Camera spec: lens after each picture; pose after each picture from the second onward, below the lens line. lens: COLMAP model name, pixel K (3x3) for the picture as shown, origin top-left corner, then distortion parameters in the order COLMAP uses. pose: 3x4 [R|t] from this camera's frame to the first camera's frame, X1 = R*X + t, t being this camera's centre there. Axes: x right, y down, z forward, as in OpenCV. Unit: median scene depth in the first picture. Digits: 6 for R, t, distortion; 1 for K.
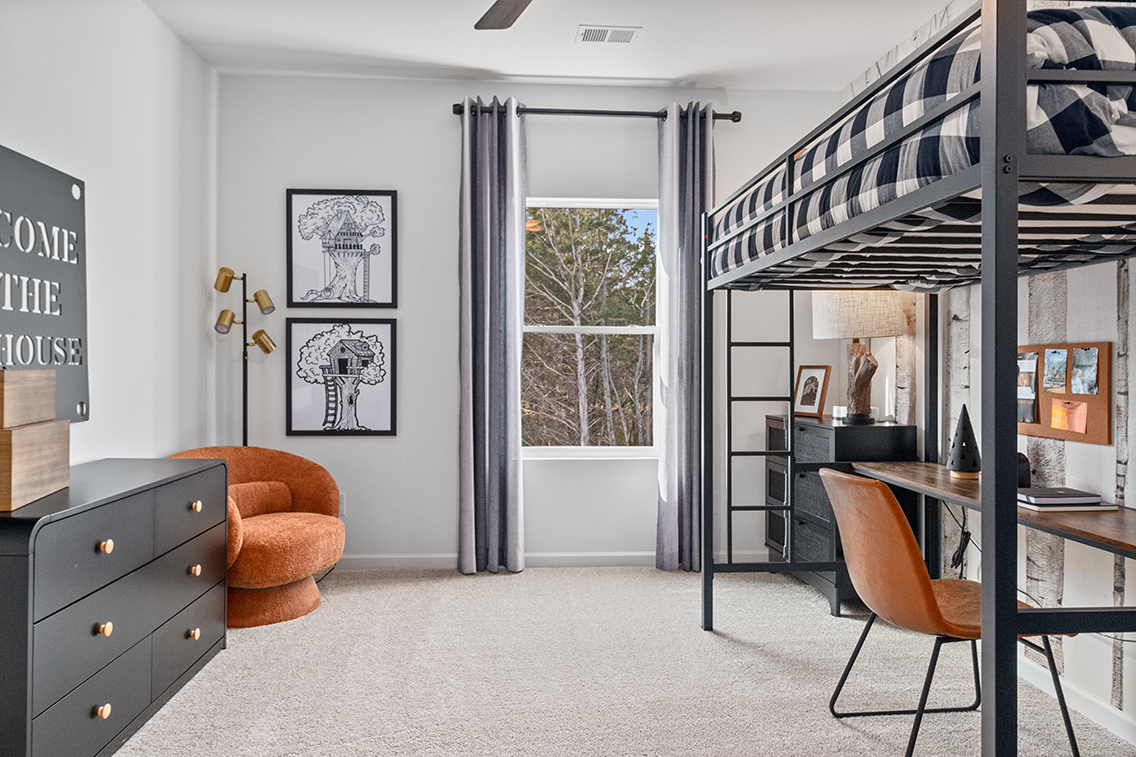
lens RADIAL K [[738.1, 0, 566.1], [0, 738.1, 374.7], [0, 0, 1]] dist [0.001256, 0.000076]
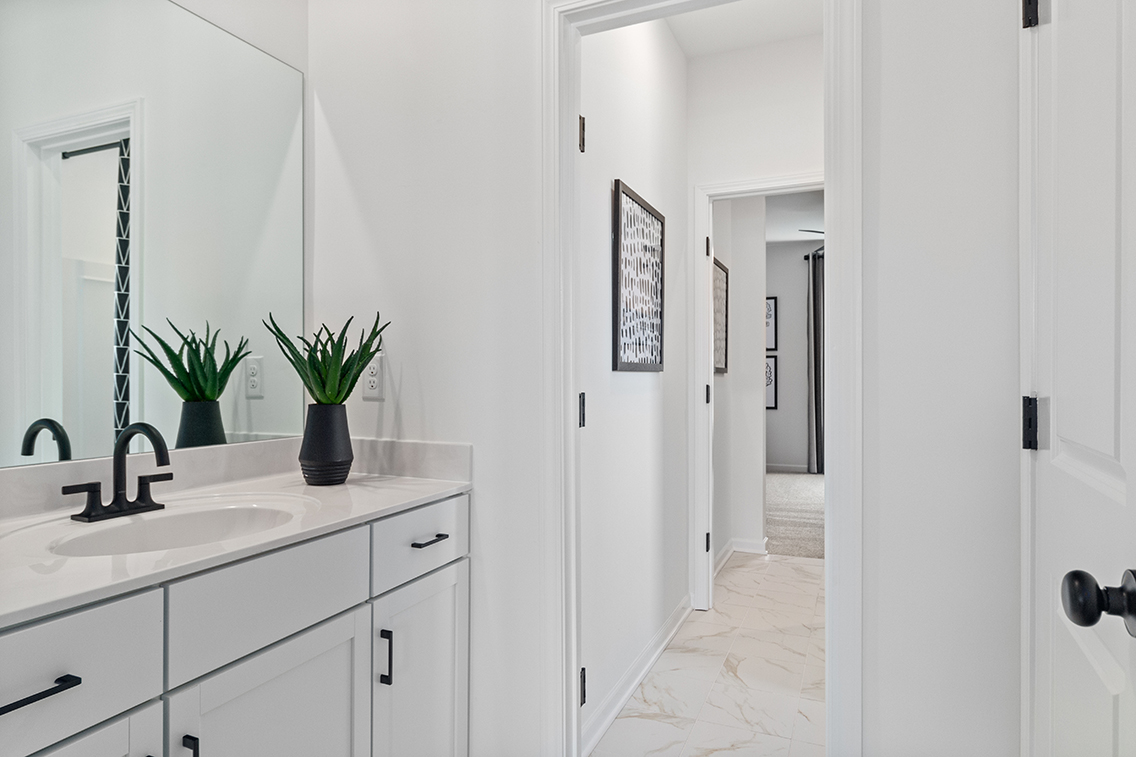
lens RADIAL K [[665.8, 0, 563.9], [0, 665.8, 377.7], [0, 0, 1]] dist [0.007688, 0.000335]
pose [[0.881420, -0.008283, -0.472261, 0.142586], [0.004386, 0.999947, -0.009352, 0.005214], [0.472313, 0.006172, 0.881409, -1.025853]]
